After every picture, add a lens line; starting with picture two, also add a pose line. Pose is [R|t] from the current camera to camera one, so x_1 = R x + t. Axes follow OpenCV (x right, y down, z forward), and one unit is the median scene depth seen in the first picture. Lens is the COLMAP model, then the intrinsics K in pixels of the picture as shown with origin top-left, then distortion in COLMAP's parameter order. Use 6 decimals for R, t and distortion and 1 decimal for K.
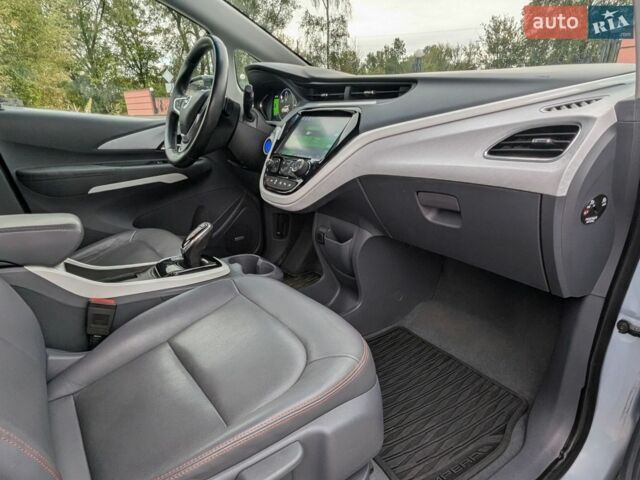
lens RADIAL K [[403.9, 0, 311.4], [0, 403.9, 292.1], [0, 0, 1]] dist [0.002026, 0.007607]
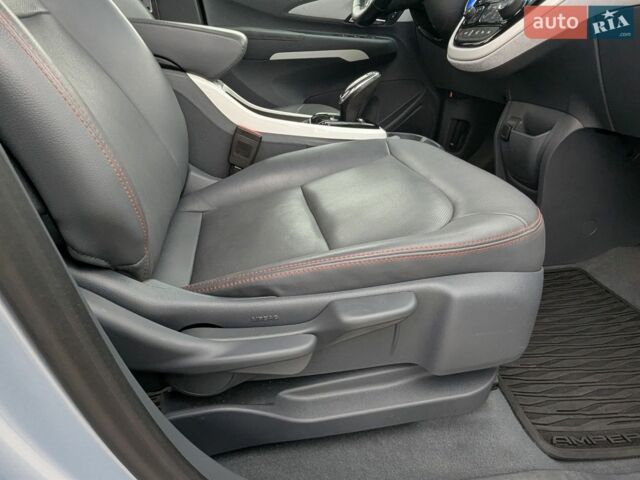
lens RADIAL K [[398.2, 0, 311.9], [0, 398.2, 283.0], [0, 0, 1]] dist [0.004914, 0.000565]
pose [[0.903797, 0.271519, -0.330800, 0.020046], [-0.235162, 0.960898, 0.146200, 0.143875], [0.357561, -0.054343, 0.932307, 0.112758]]
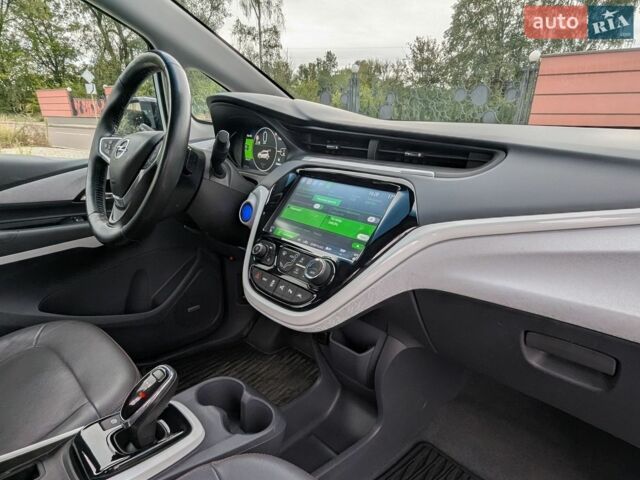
lens RADIAL K [[403.9, 0, 310.4], [0, 403.9, 286.8], [0, 0, 1]] dist [0.002026, 0.007607]
pose [[0.987850, -0.027418, 0.152970, -0.115739], [0.031437, 0.999219, -0.023919, -0.226810], [-0.152195, 0.028438, 0.987941, 0.319384]]
